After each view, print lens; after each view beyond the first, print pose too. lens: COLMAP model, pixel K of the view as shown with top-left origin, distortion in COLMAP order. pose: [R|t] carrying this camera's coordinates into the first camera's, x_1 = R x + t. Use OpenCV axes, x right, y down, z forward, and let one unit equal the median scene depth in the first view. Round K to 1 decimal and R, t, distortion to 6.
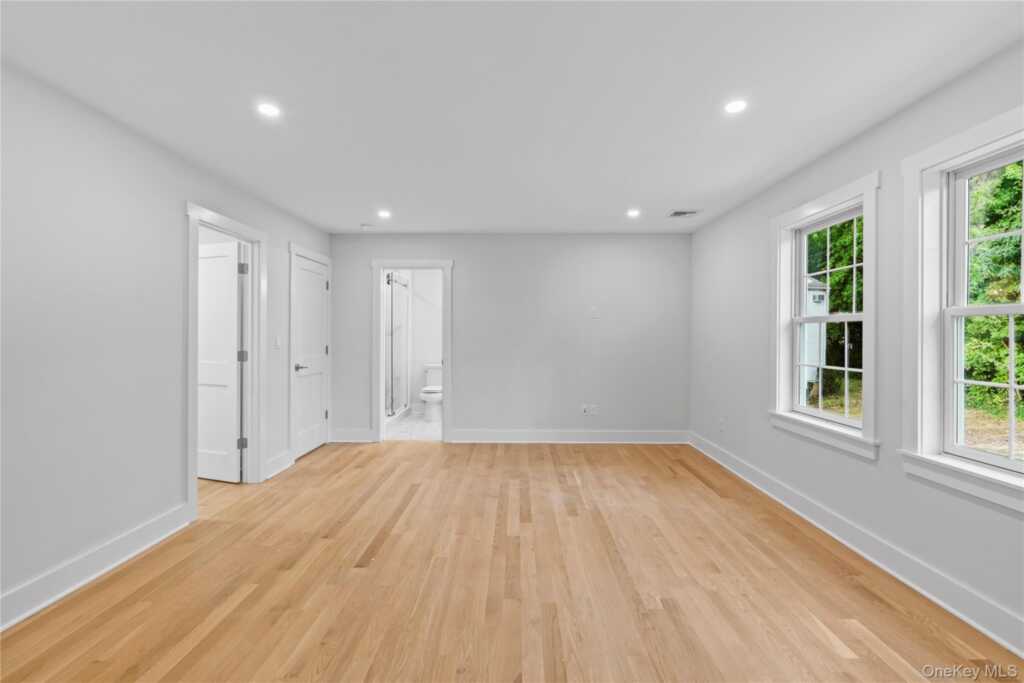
lens RADIAL K [[464.5, 0, 508.5], [0, 464.5, 335.2], [0, 0, 1]] dist [-0.006779, 0.001712]
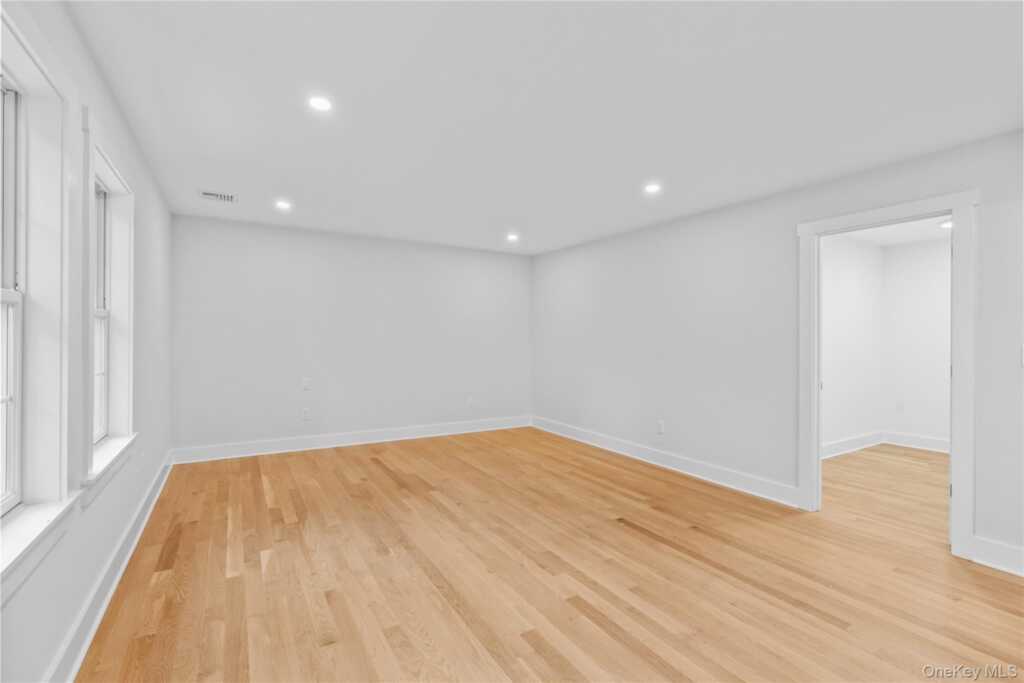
lens RADIAL K [[464.5, 0, 519.3], [0, 464.5, 337.6], [0, 0, 1]] dist [-0.006779, 0.001712]
pose [[-0.837420, -0.010759, -0.546453, 0.582405], [-0.010536, 0.999938, -0.003542, -0.000122], [0.546458, 0.002792, -0.837482, 1.793143]]
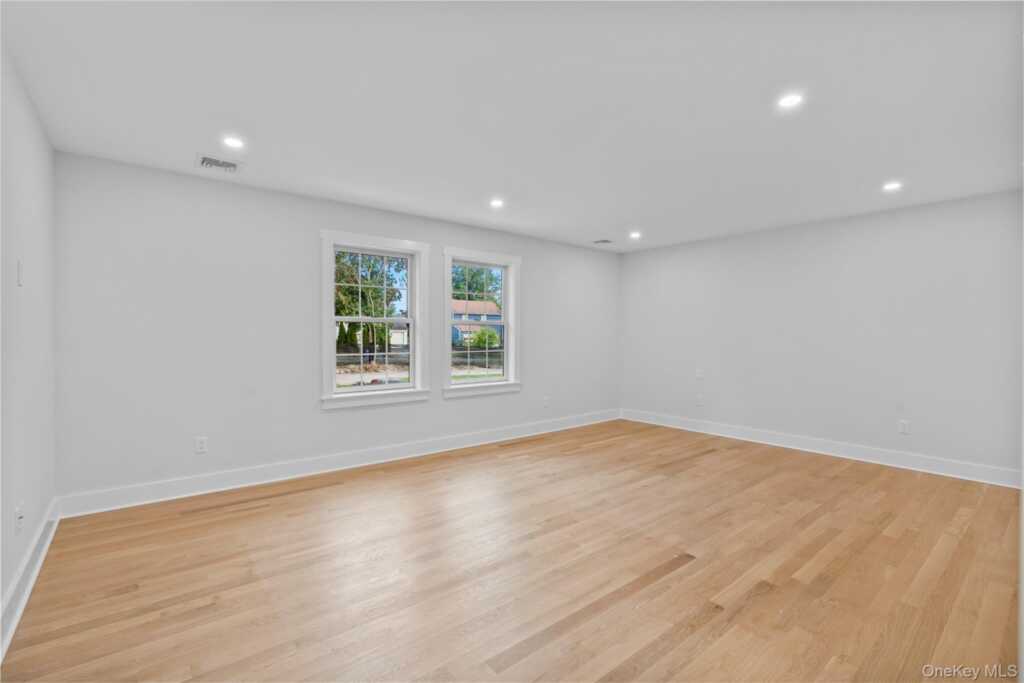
lens RADIAL K [[464.5, 0, 505.3], [0, 464.5, 338.9], [0, 0, 1]] dist [-0.006779, 0.001712]
pose [[-0.646595, -0.014400, 0.762697, -0.779415], [-0.009328, 0.999896, 0.010971, 0.003324], [-0.762776, -0.000020, -0.646663, 1.850056]]
